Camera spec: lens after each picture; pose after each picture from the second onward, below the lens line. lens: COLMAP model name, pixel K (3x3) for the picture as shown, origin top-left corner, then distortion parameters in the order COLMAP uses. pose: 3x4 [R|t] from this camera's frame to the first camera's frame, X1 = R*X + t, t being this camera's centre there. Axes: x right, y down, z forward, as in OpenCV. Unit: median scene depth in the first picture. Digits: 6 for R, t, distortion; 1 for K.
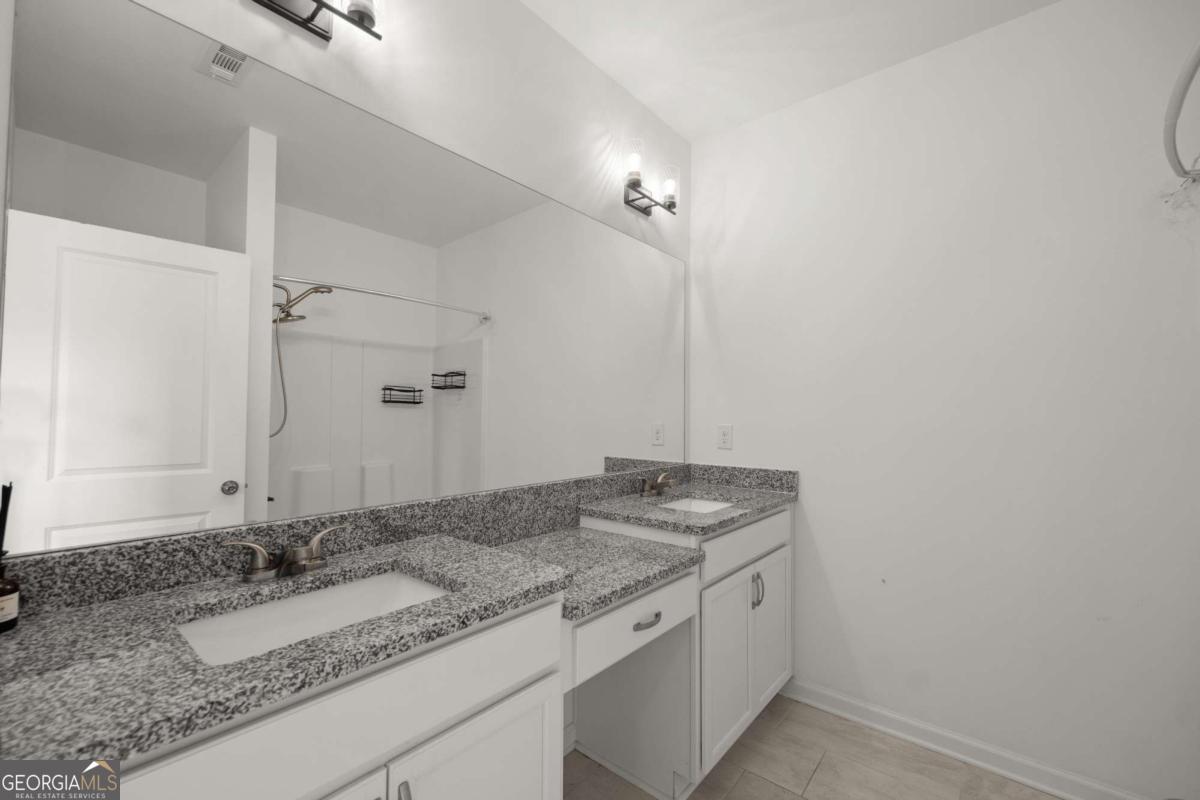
lens RADIAL K [[492.4, 0, 600.0], [0, 492.4, 400.0], [0, 0, 1]] dist [0.002993, -0.000339]
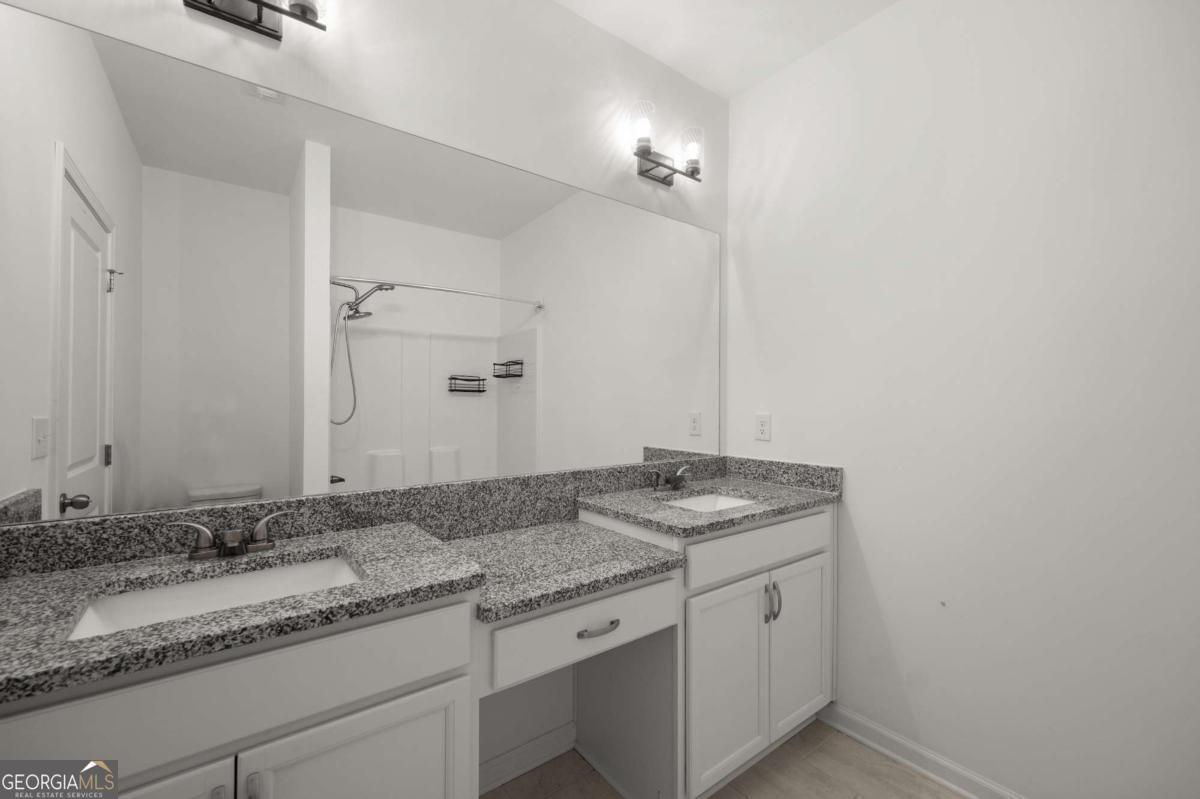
lens RADIAL K [[492.4, 0, 600.0], [0, 492.4, 399.5], [0, 0, 1]] dist [0.002993, -0.000339]
pose [[0.975373, -0.003833, -0.220528, 0.290809], [0.009197, 0.999686, 0.023302, 0.001841], [0.220369, -0.024757, 0.975102, 0.113792]]
